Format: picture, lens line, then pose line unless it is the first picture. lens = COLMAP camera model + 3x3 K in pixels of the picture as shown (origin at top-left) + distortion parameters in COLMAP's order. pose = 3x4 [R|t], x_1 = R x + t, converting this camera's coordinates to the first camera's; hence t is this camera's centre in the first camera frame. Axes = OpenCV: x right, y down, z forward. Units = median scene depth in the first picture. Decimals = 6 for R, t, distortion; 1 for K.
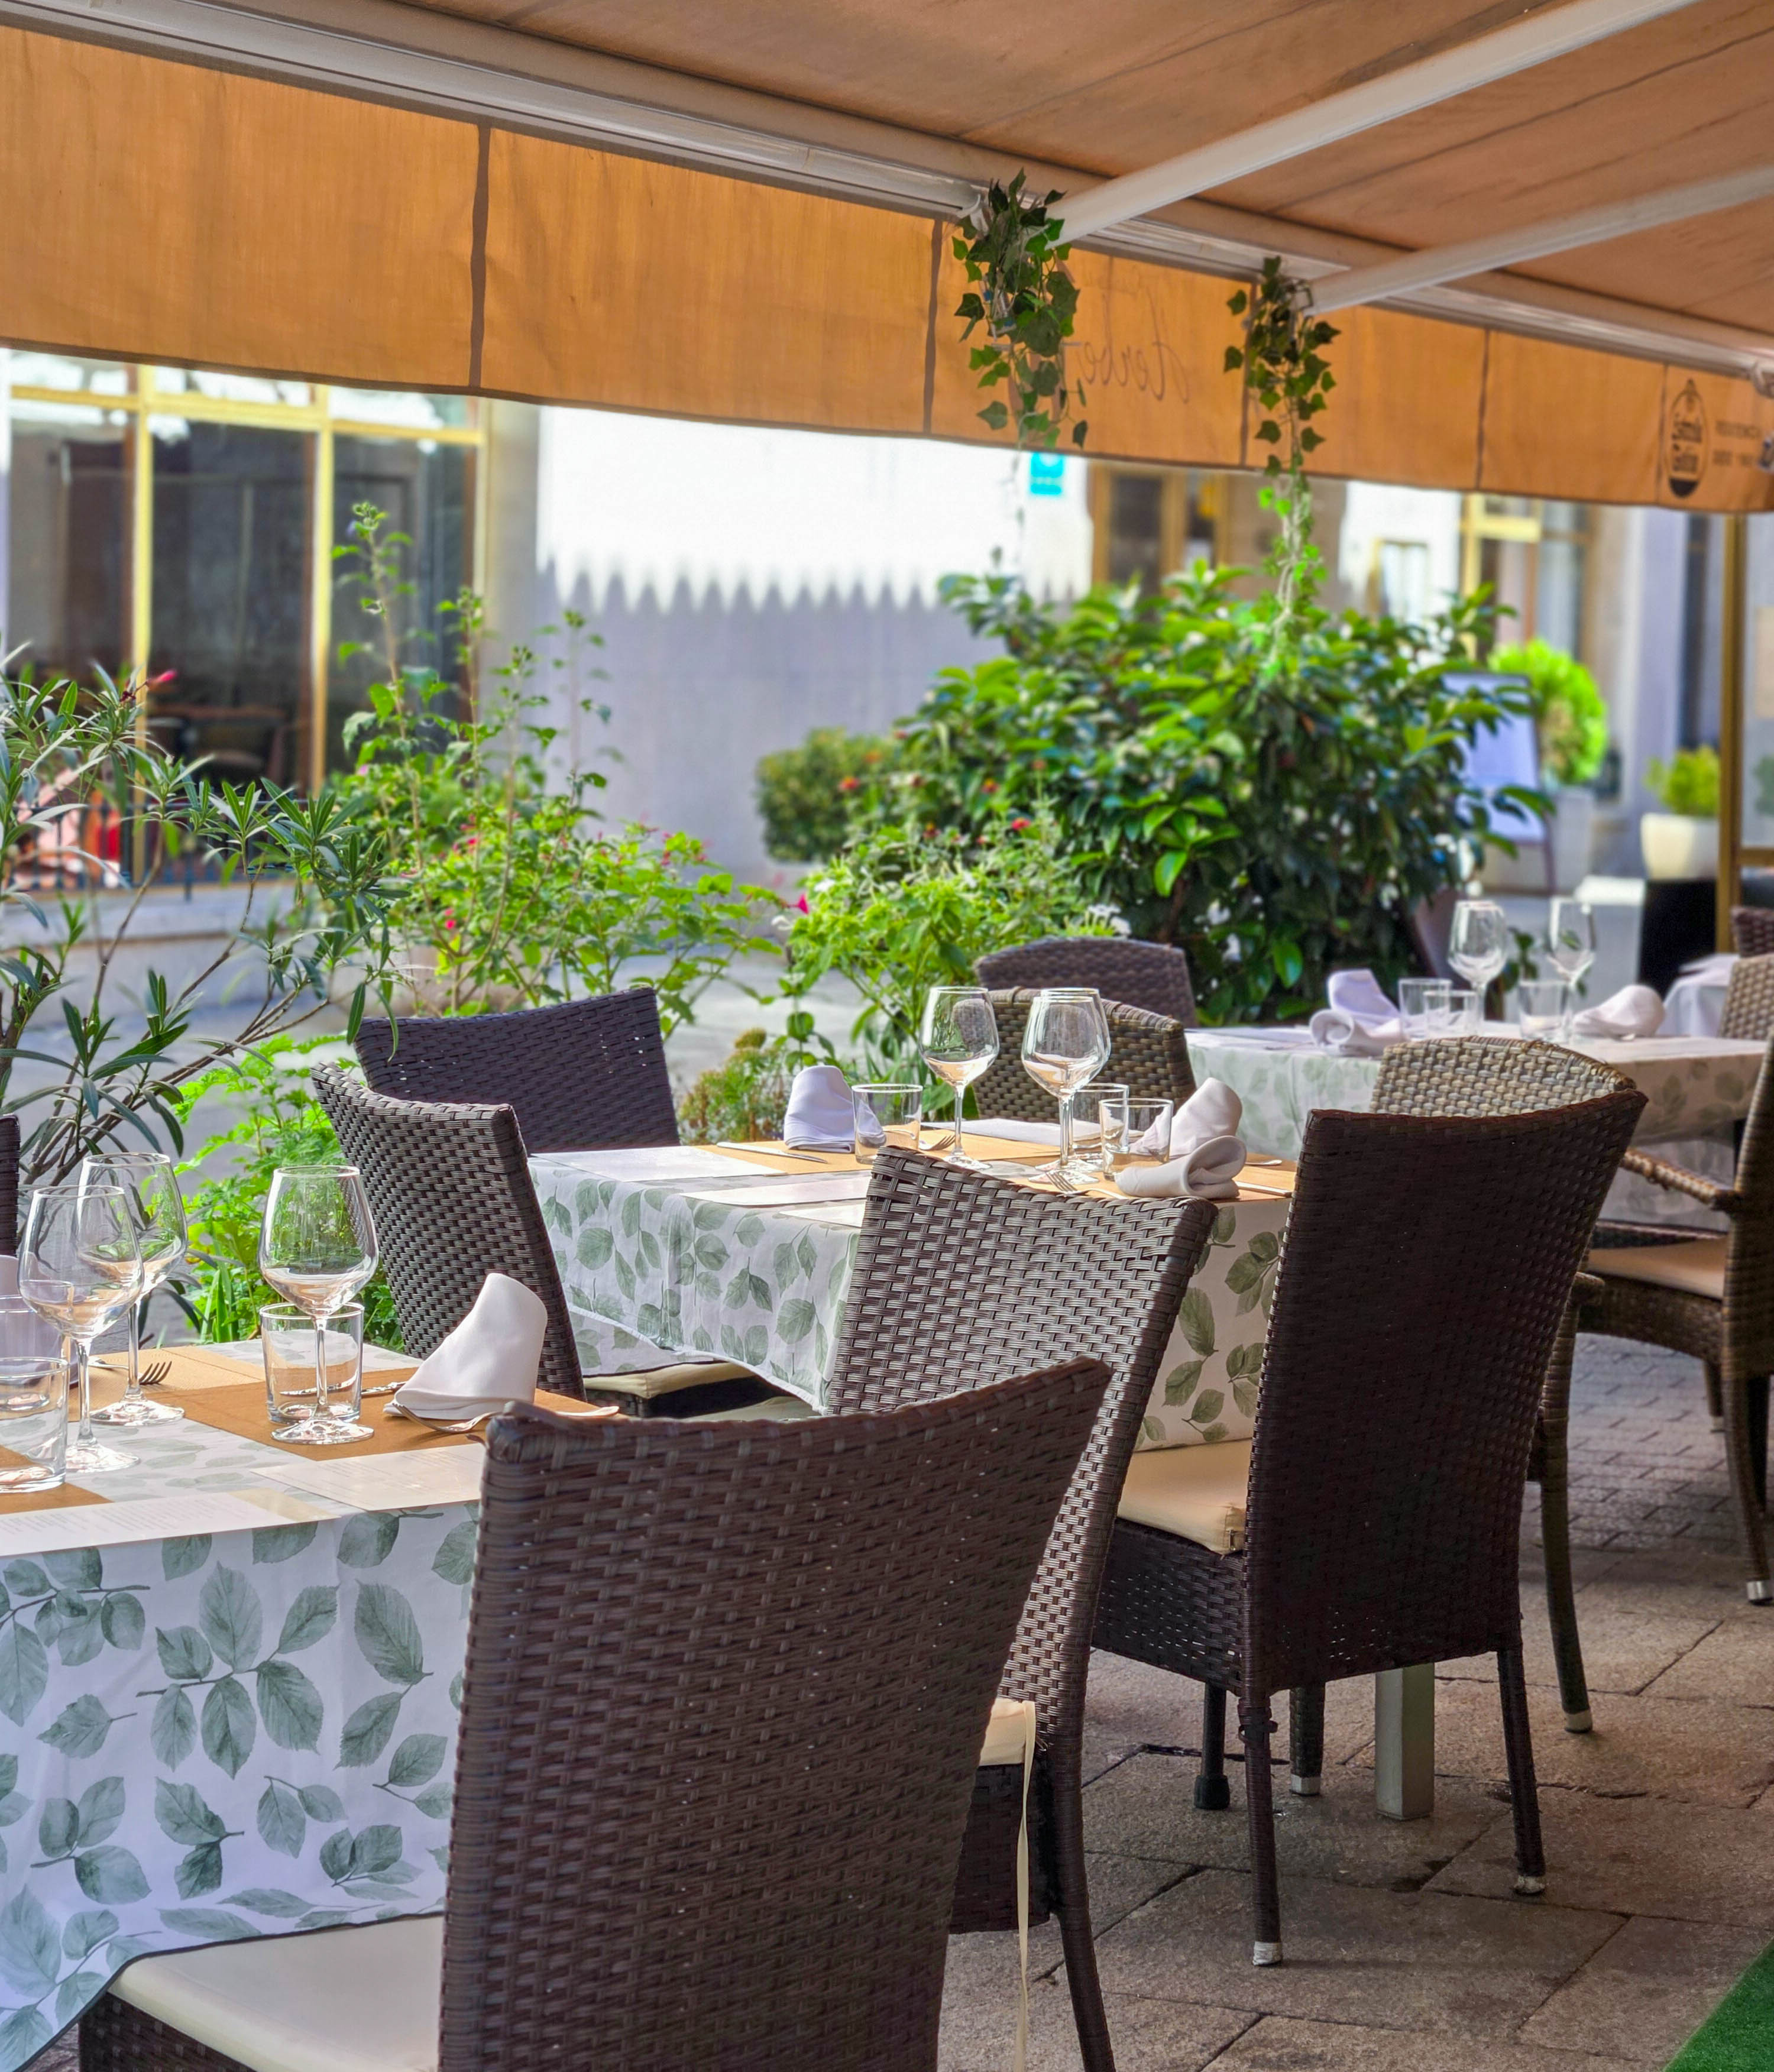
lens RADIAL K [[4892.5, 0, 884.2], [0, 4892.5, 1143.7], [0, 0, 1]] dist [-0.527301, 8.145978]
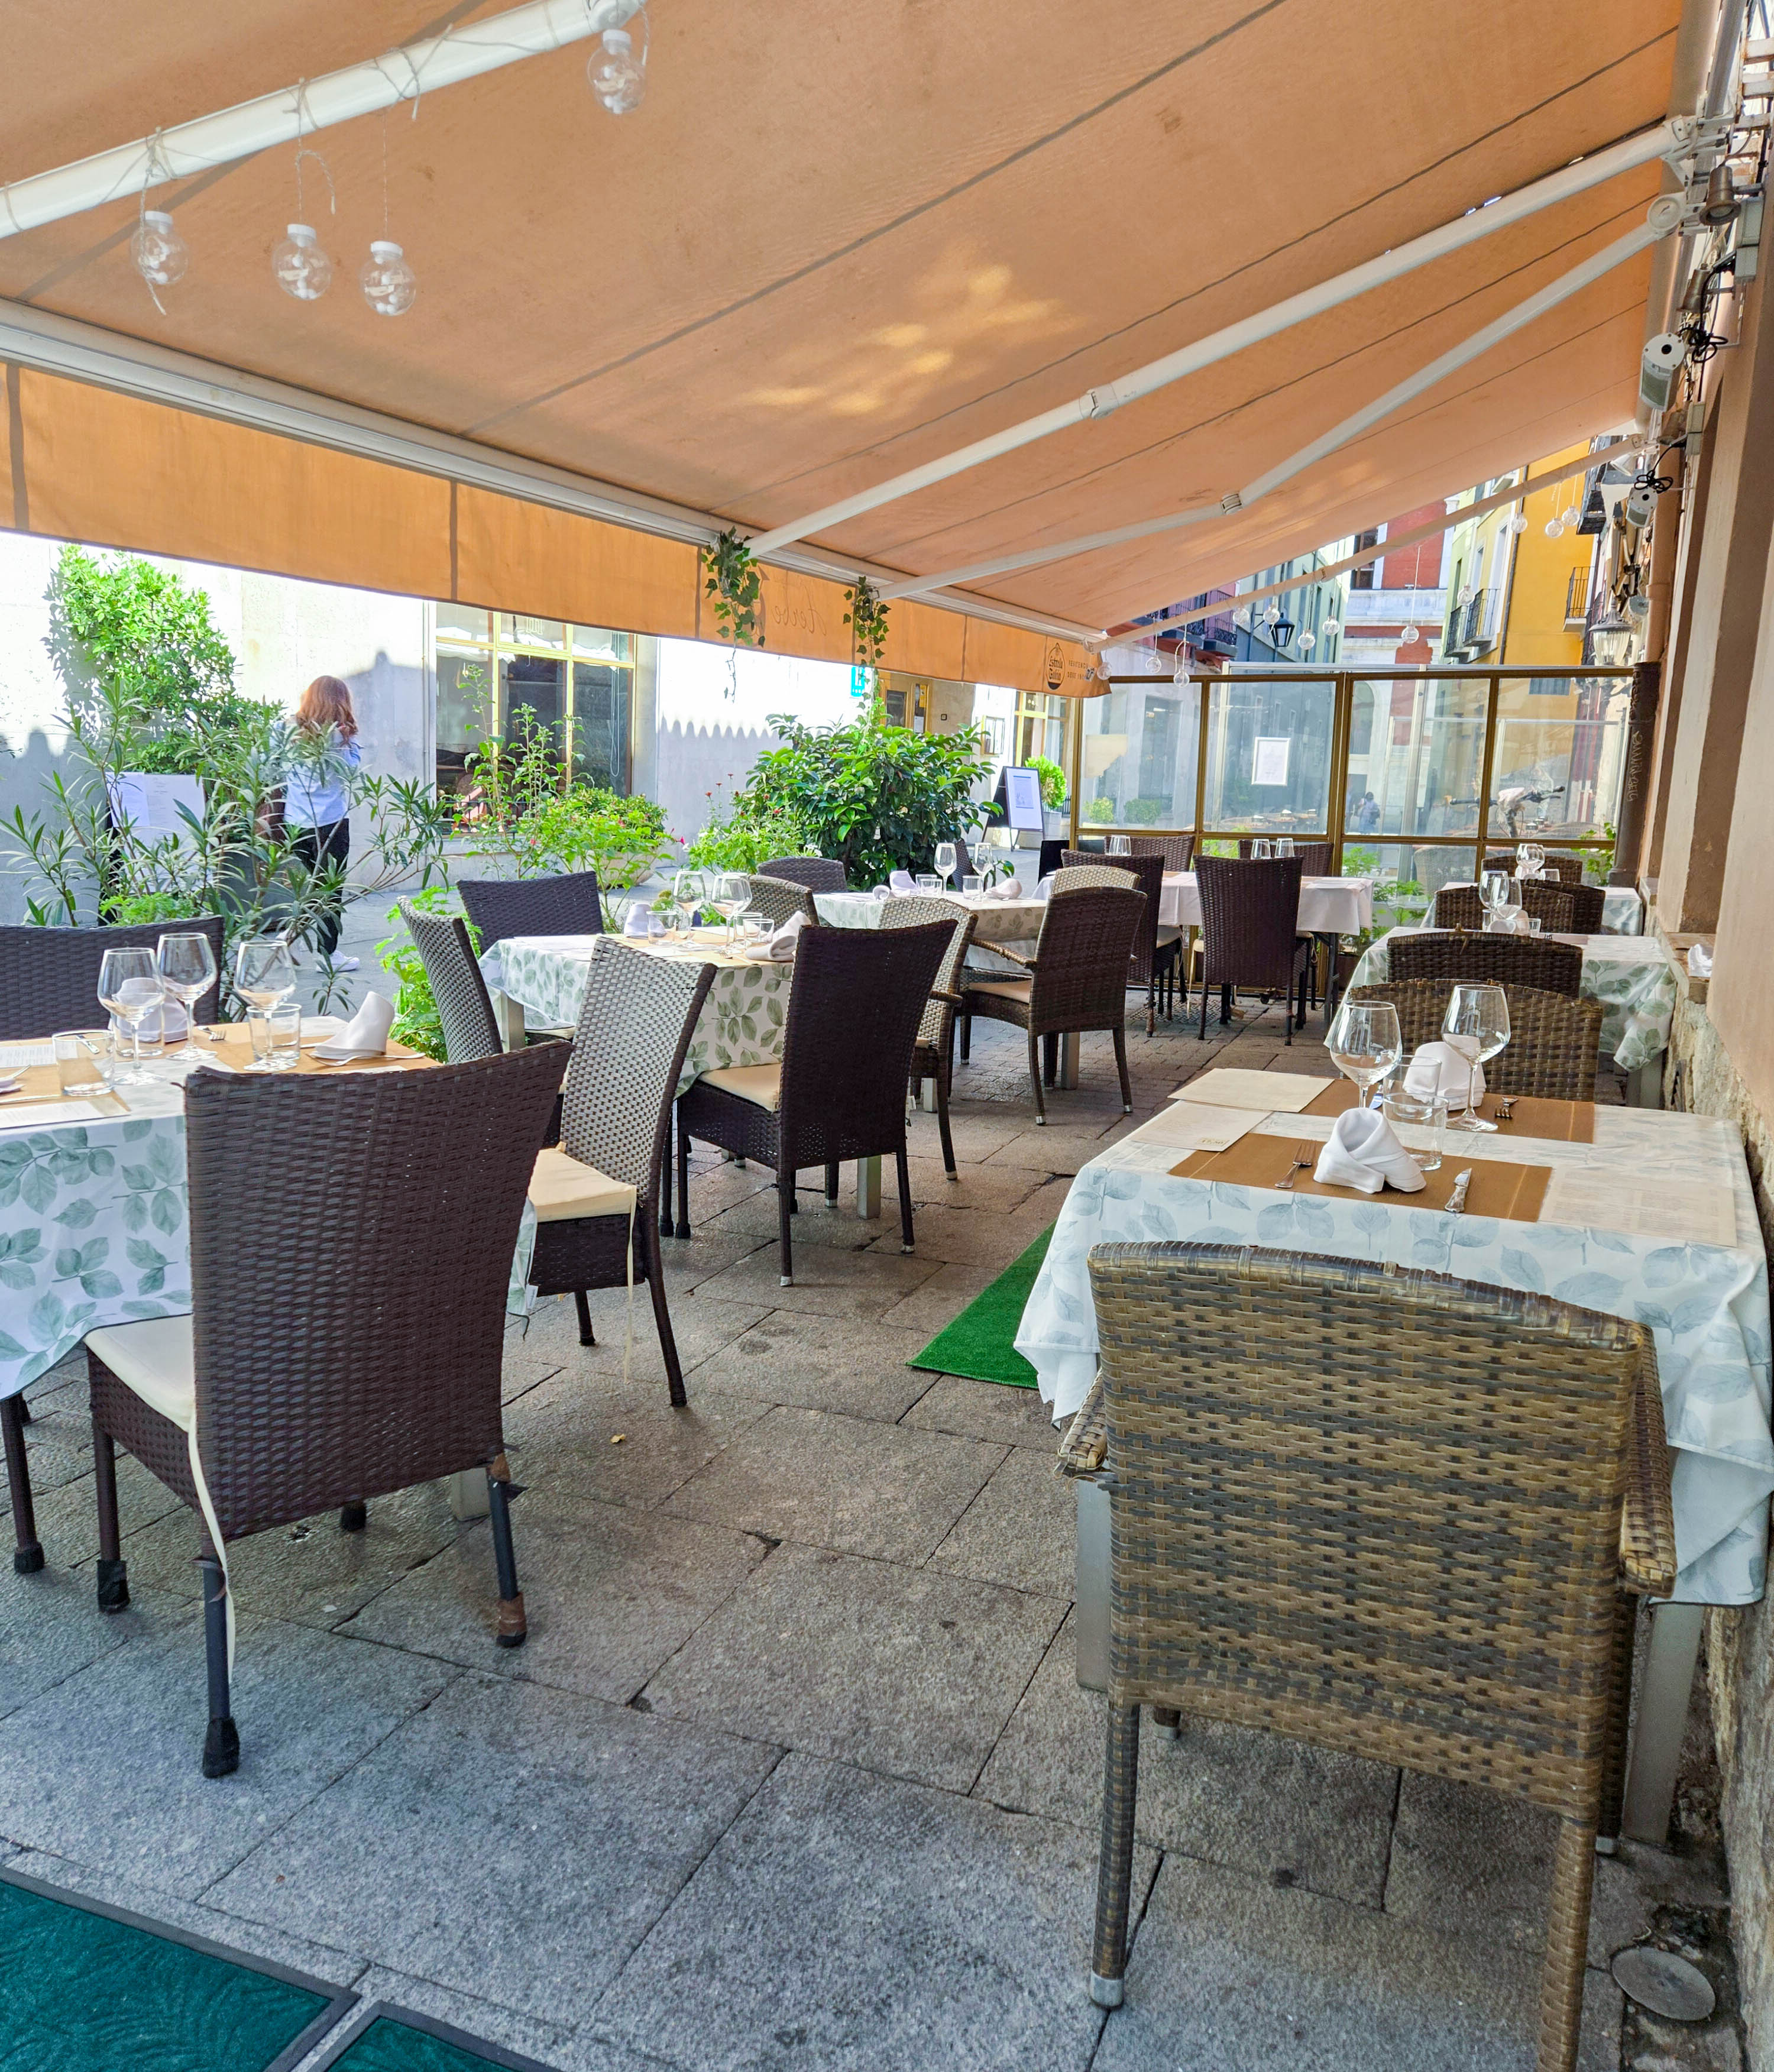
lens RADIAL K [[1685.7, 0, 921.3], [0, 1685.7, 1043.9], [0, 0, 1]] dist [0.132979, -0.203501]
pose [[0.998774, 0.012280, 0.047962, 0.081979], [-0.015281, 0.997915, 0.062707, -0.001017], [-0.047092, -0.063363, 0.996879, 0.143583]]
